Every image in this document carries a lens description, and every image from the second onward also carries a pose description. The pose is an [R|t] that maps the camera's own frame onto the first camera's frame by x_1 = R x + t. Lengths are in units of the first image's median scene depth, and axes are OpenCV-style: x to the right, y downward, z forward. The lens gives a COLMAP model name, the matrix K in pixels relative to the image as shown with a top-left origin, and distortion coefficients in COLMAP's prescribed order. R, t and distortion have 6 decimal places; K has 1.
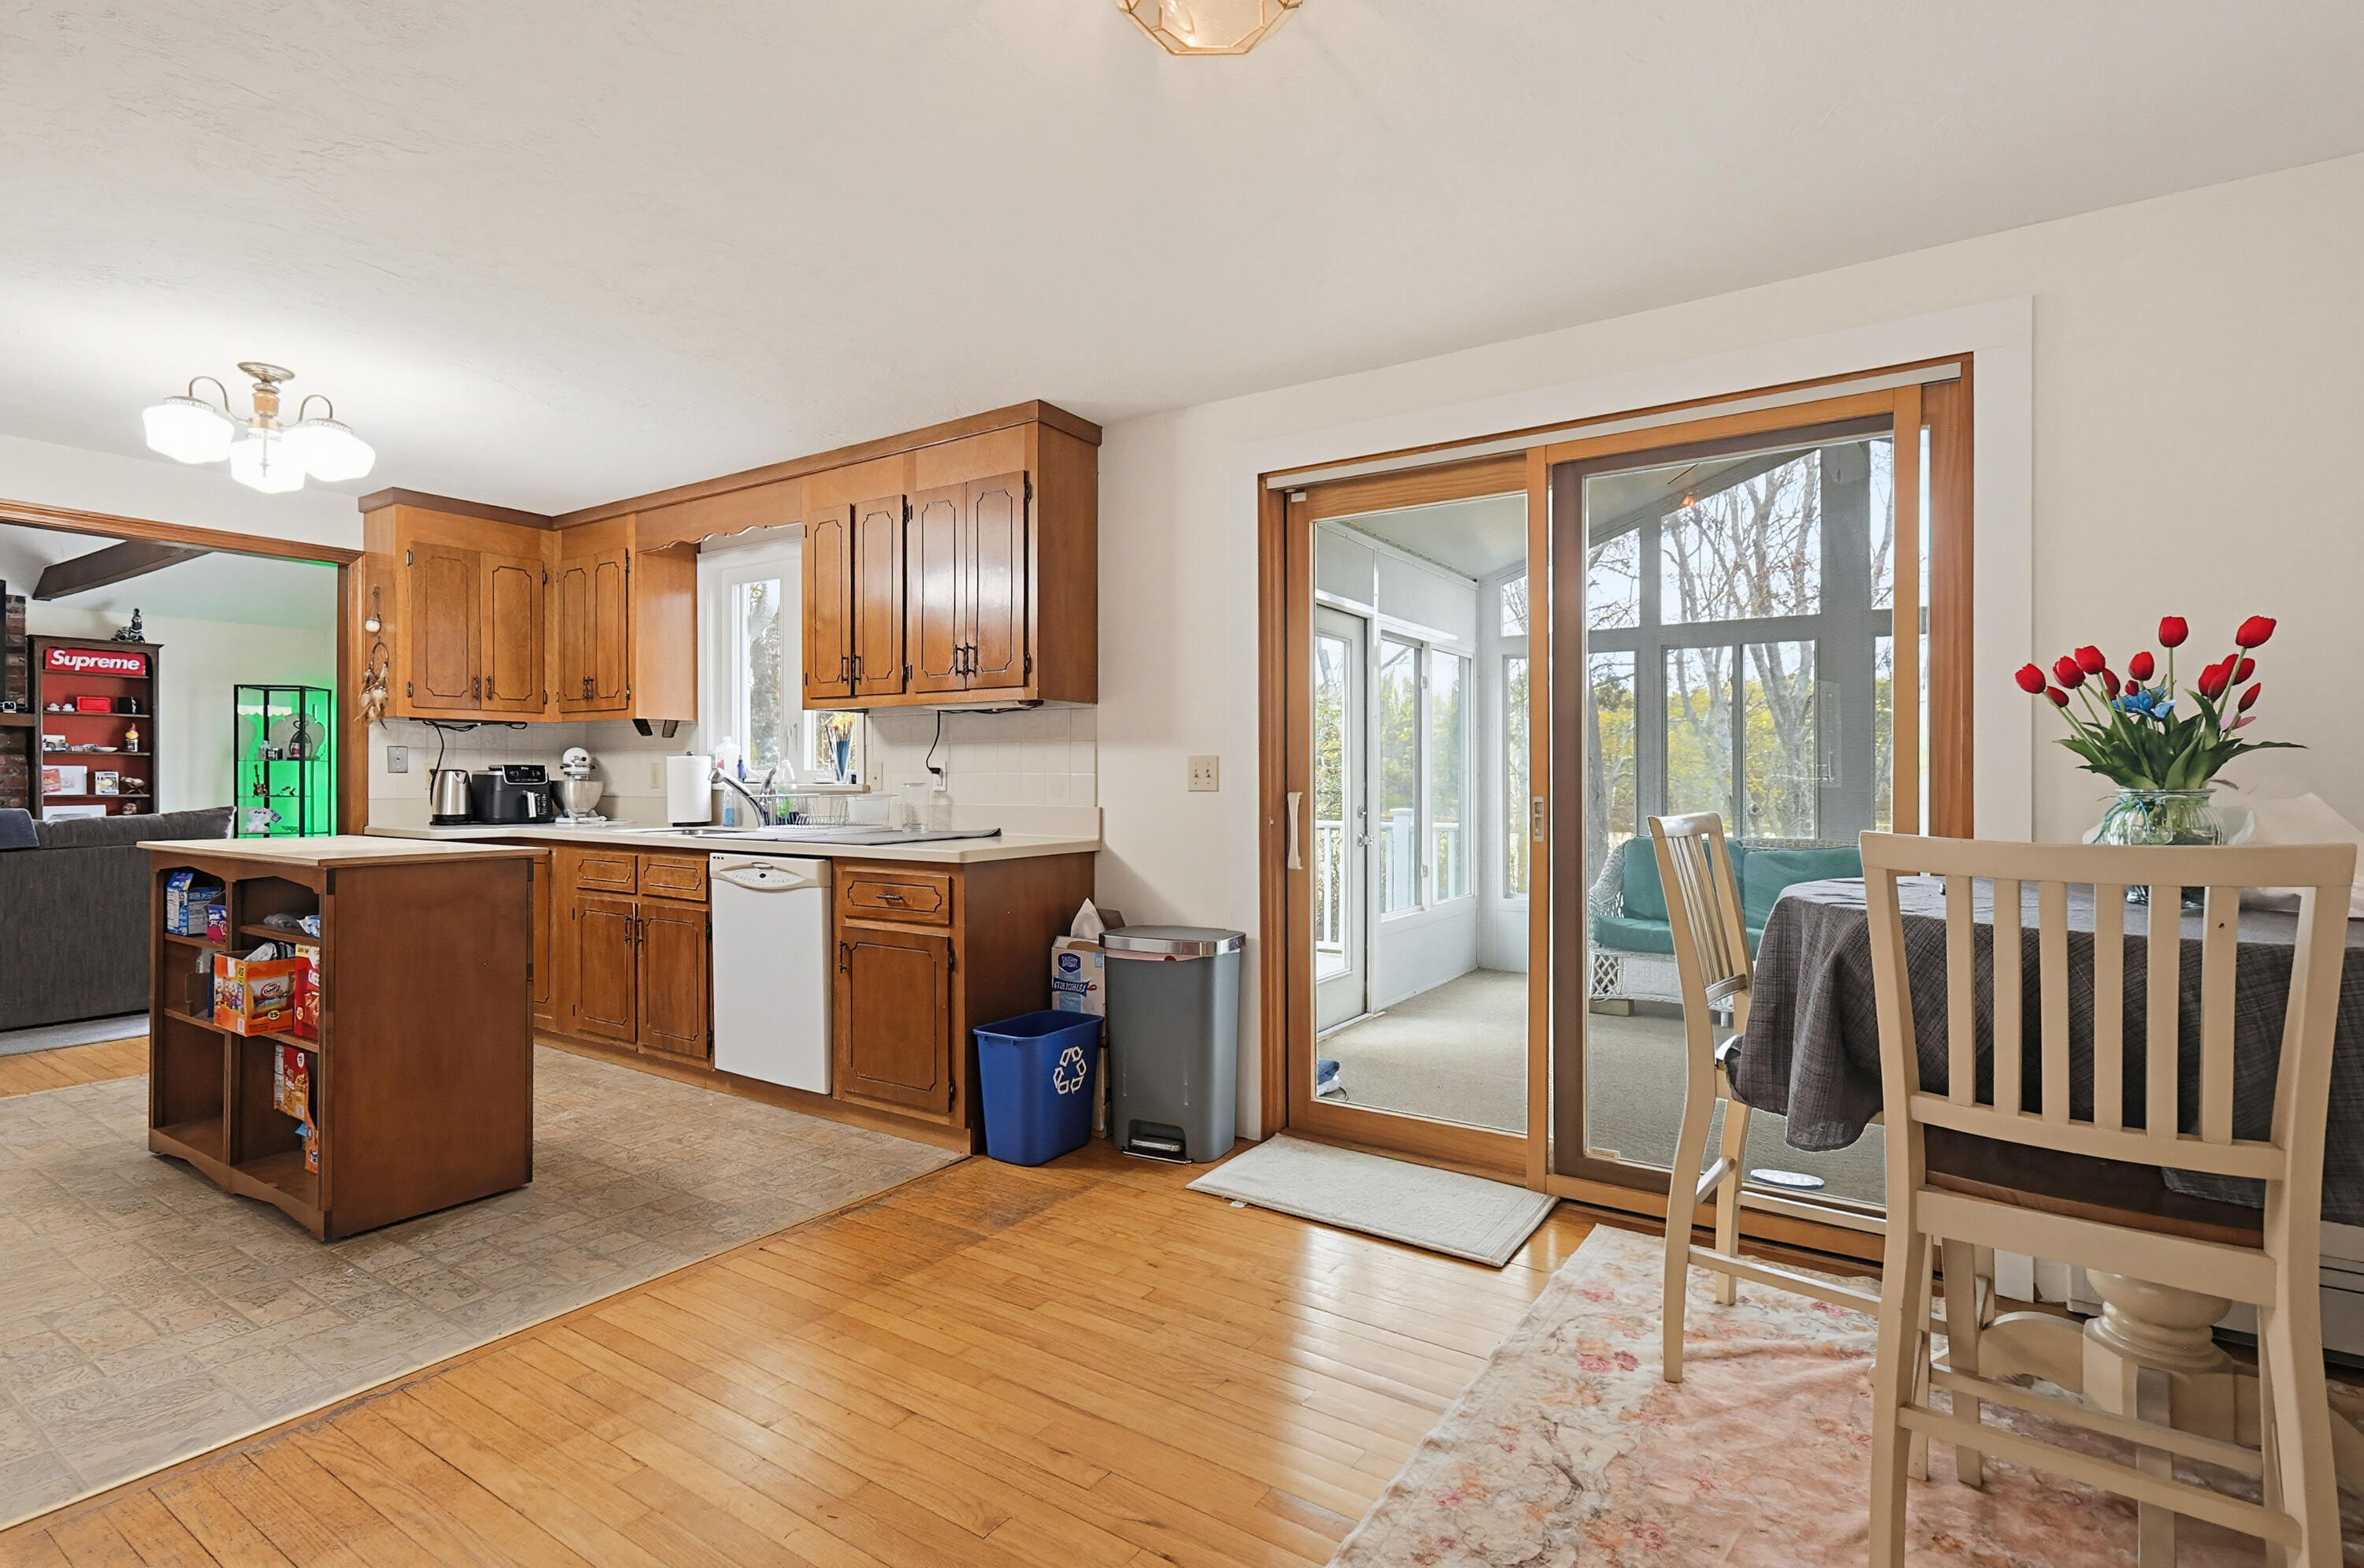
lens RADIAL K [[1135.6, 0, 1219.1], [0, 1135.6, 782.8], [0, 0, 1]] dist [-0.000620, 0.000133]
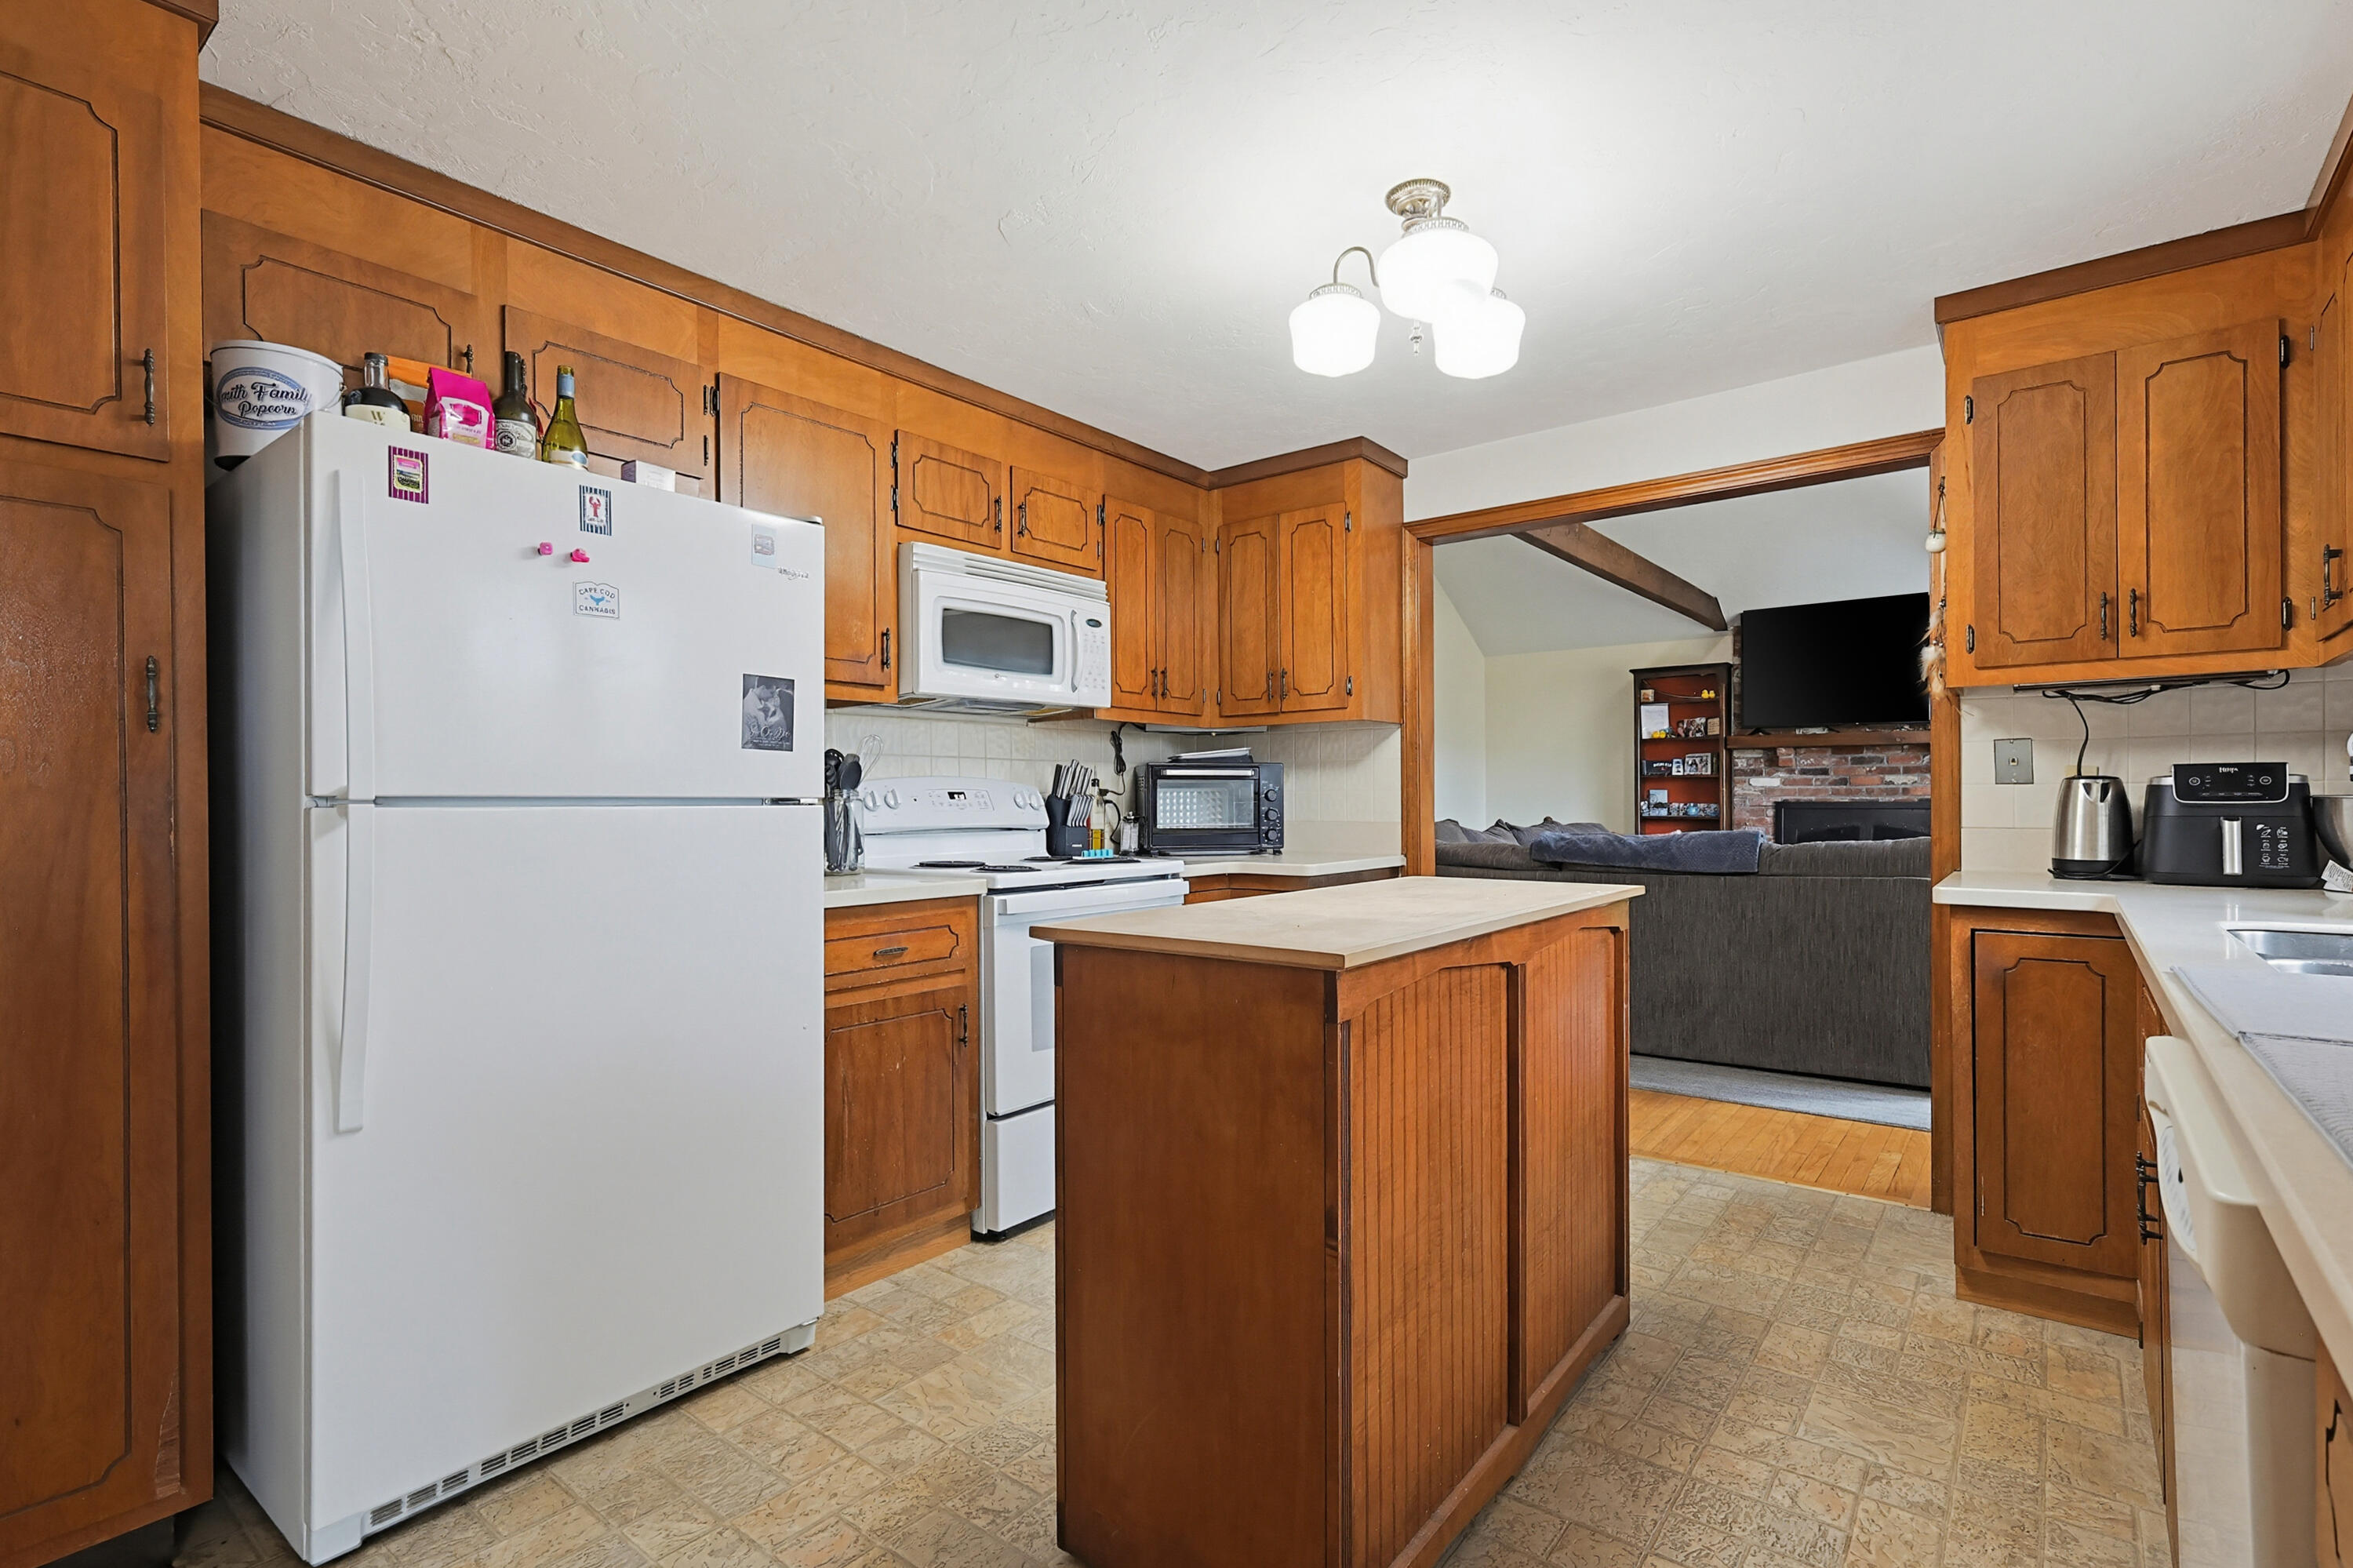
lens RADIAL K [[1112.9, 0, 1170.5], [0, 1112.9, 806.9], [0, 0, 1]] dist [0.001451, 0.001207]
pose [[-0.098661, 0.002756, -0.995117, -0.106540], [0.002905, 0.999993, 0.002482, 0.000342], [0.995117, -0.002646, -0.098668, 0.621084]]
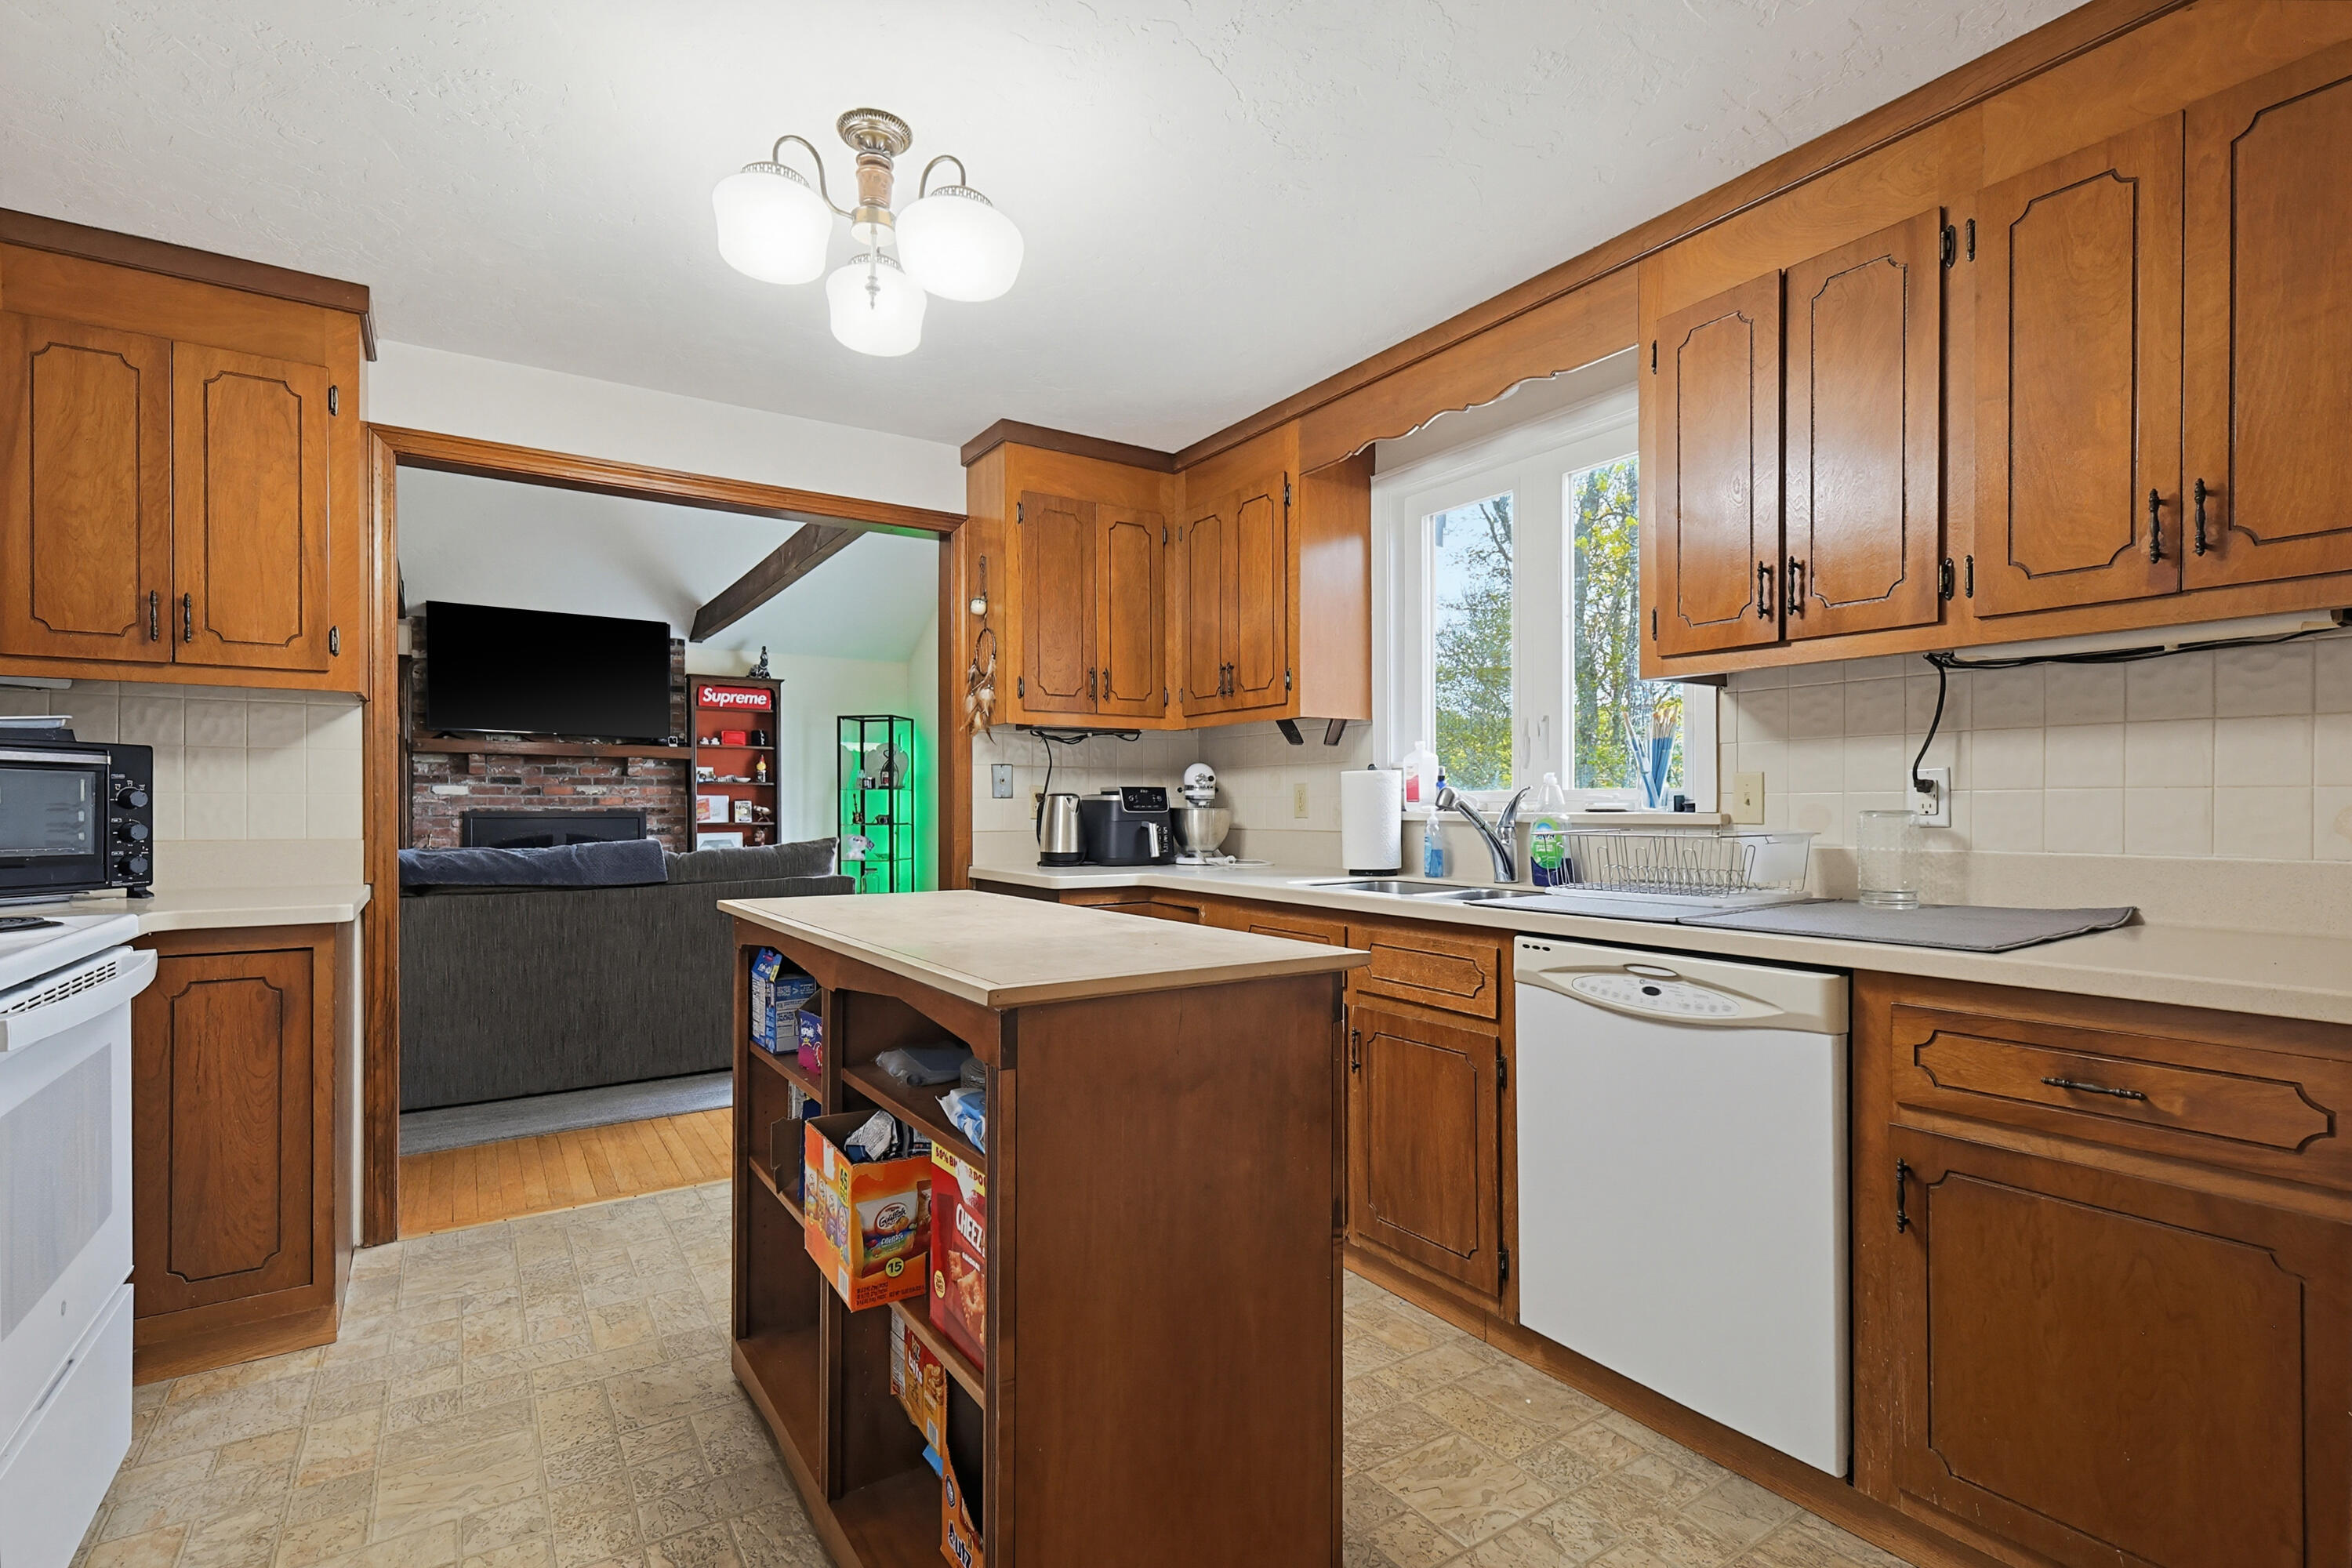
lens RADIAL K [[1095.3, 0, 1185.7], [0, 1095.3, 810.8], [0, 0, 1]] dist [0.000431, 0.000228]
pose [[0.917819, -0.001174, -0.396998, -0.307846], [0.001238, 0.999999, -0.000097, 0.000141], [0.396998, -0.000403, 0.917819, 0.357888]]
